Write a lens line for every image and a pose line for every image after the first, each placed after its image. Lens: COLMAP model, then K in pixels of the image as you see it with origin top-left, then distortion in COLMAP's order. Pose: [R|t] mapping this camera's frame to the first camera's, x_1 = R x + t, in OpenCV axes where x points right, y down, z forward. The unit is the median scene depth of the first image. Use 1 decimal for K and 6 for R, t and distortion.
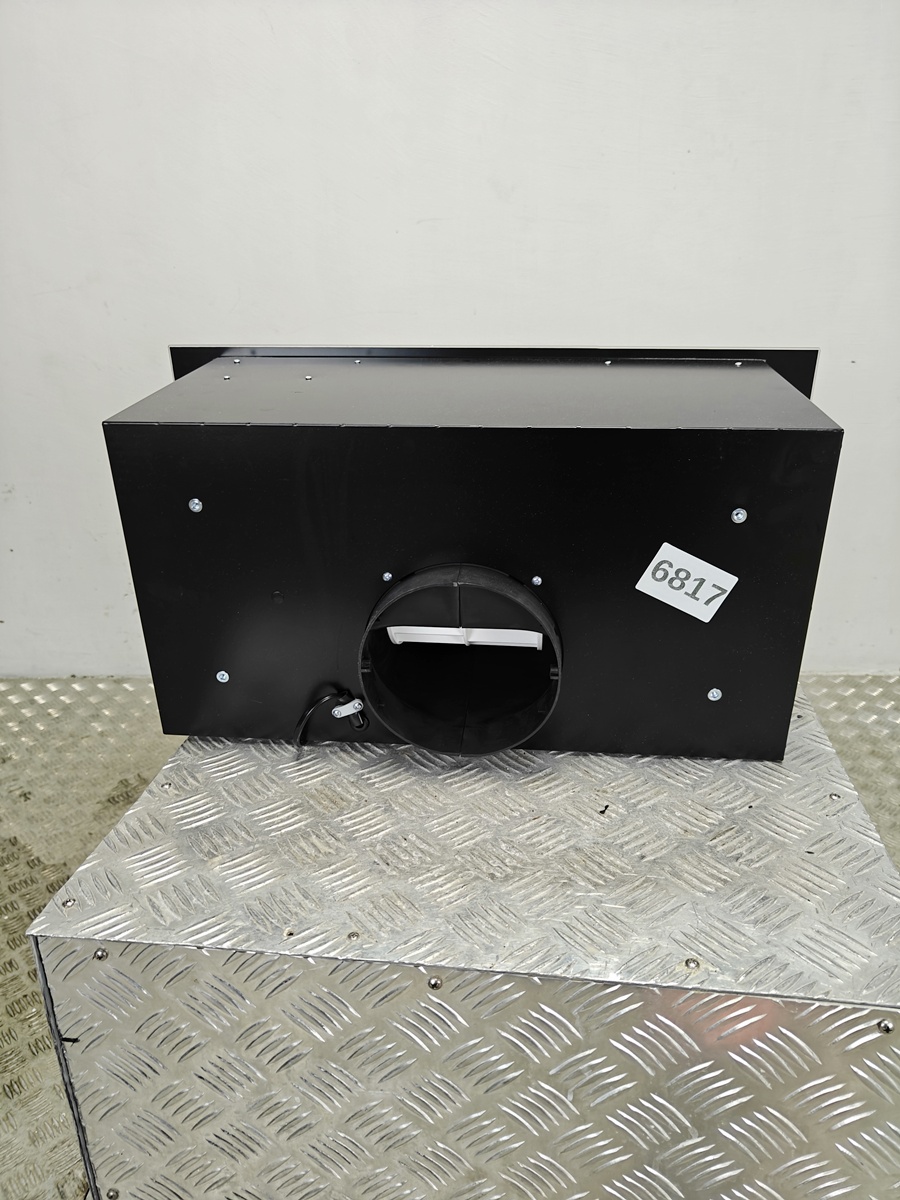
lens RADIAL K [[863.3, 0, 460.7], [0, 863.3, 595.8], [0, 0, 1]] dist [-0.003885, 0.012326]
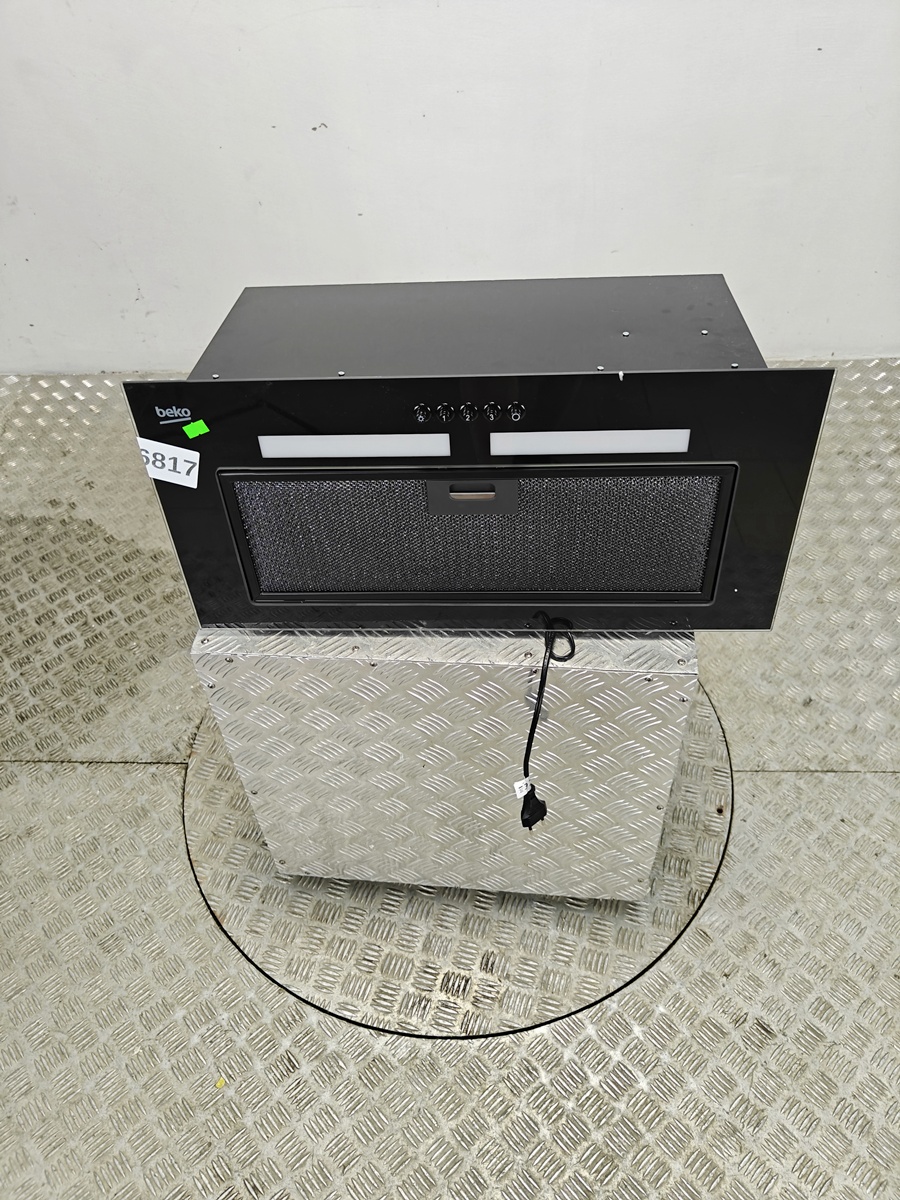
lens RADIAL K [[863.3, 0, 455.9], [0, 863.3, 590.6], [0, 0, 1]] dist [-0.003885, 0.012326]
pose [[0.999481, -0.010053, -0.030616, 0.062910], [0.021799, 0.910634, 0.412638, -0.129672], [0.023732, -0.413091, 0.910381, -0.186933]]
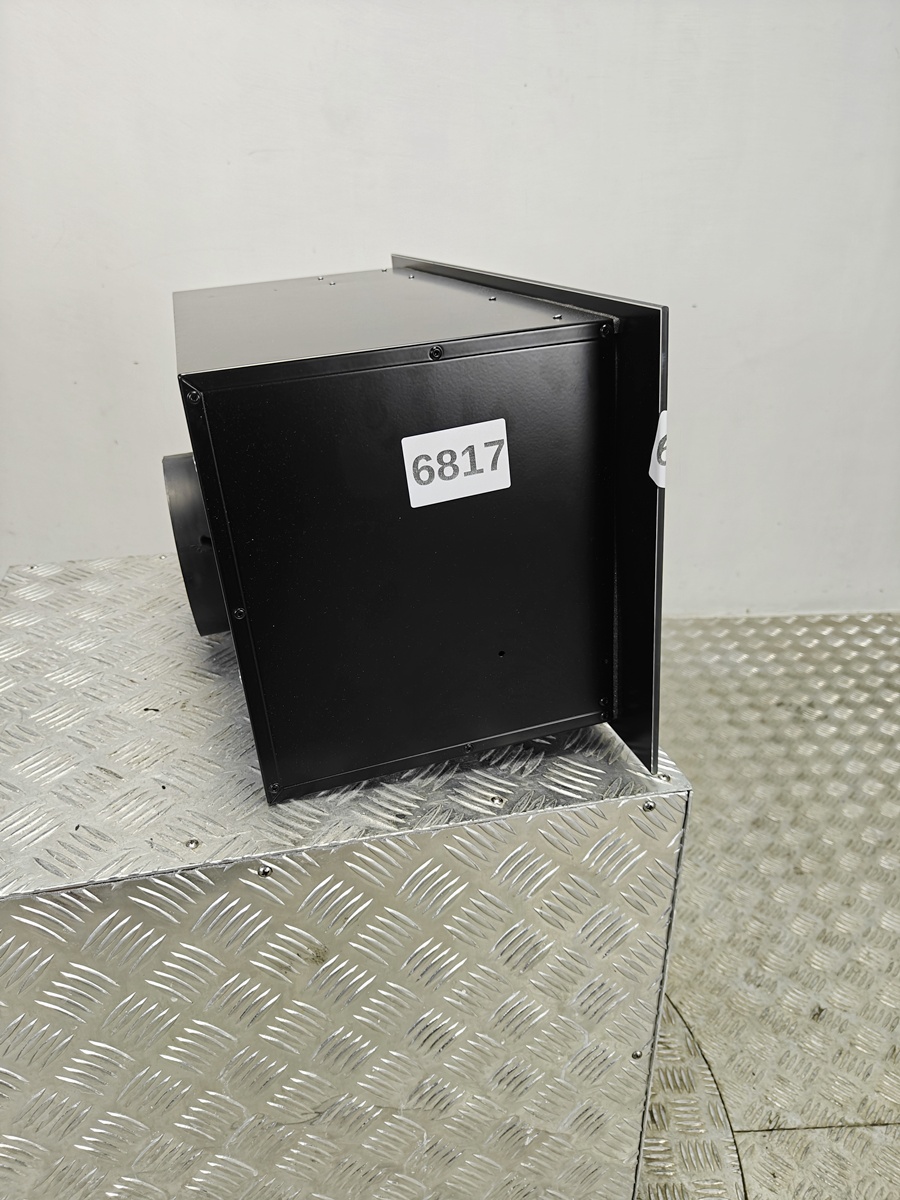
lens RADIAL K [[863.3, 0, 451.8], [0, 863.3, 602.5], [0, 0, 1]] dist [-0.003885, 0.012326]
pose [[0.996774, -0.017031, 0.078426, 0.090507], [0.012948, 0.998548, 0.052286, 0.018723], [-0.079203, -0.051102, 0.995548, 0.000447]]
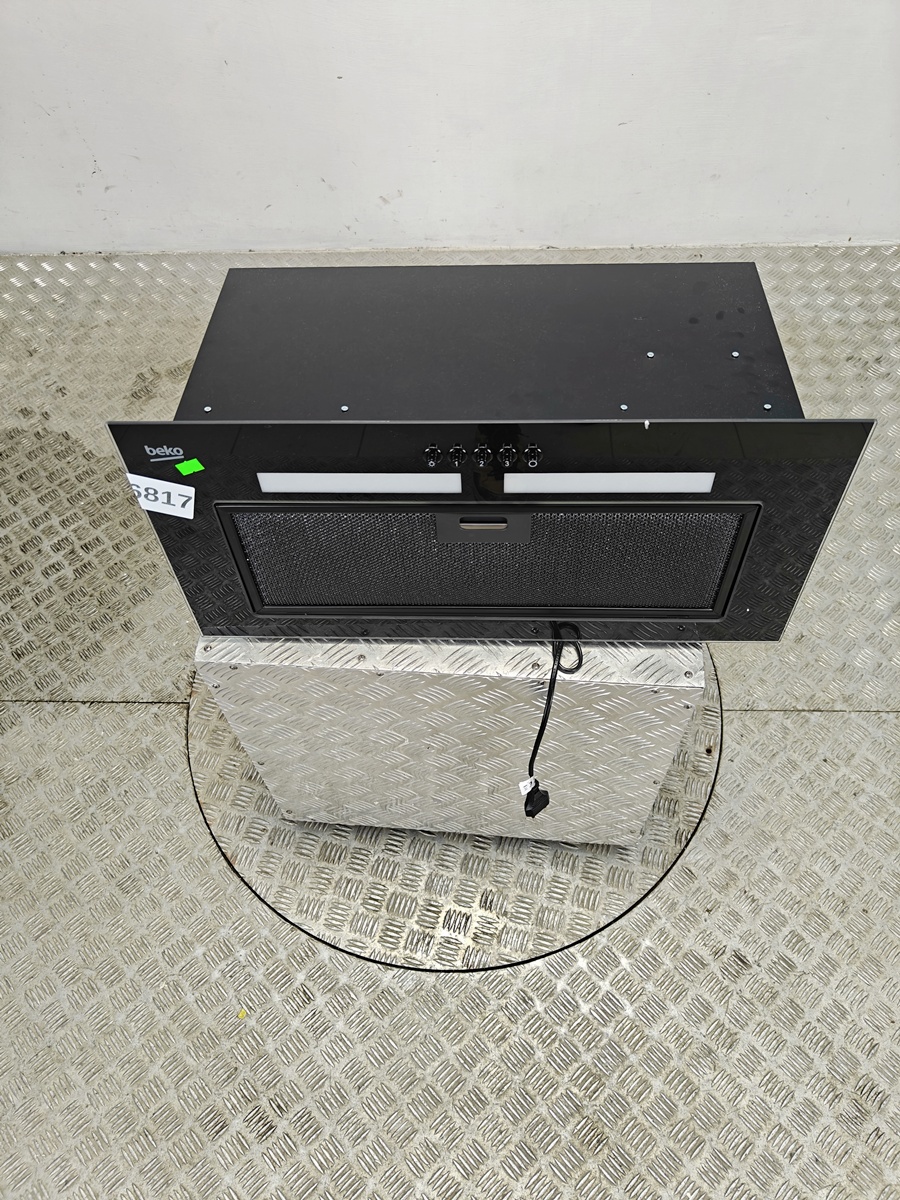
lens RADIAL K [[863.3, 0, 458.4], [0, 863.3, 596.7], [0, 0, 1]] dist [-0.003885, 0.012326]
pose [[0.999912, -0.009549, -0.009174, 0.048706], [0.013113, 0.810574, 0.585489, -0.219258], [0.001846, -0.585558, 0.810628, -0.123447]]
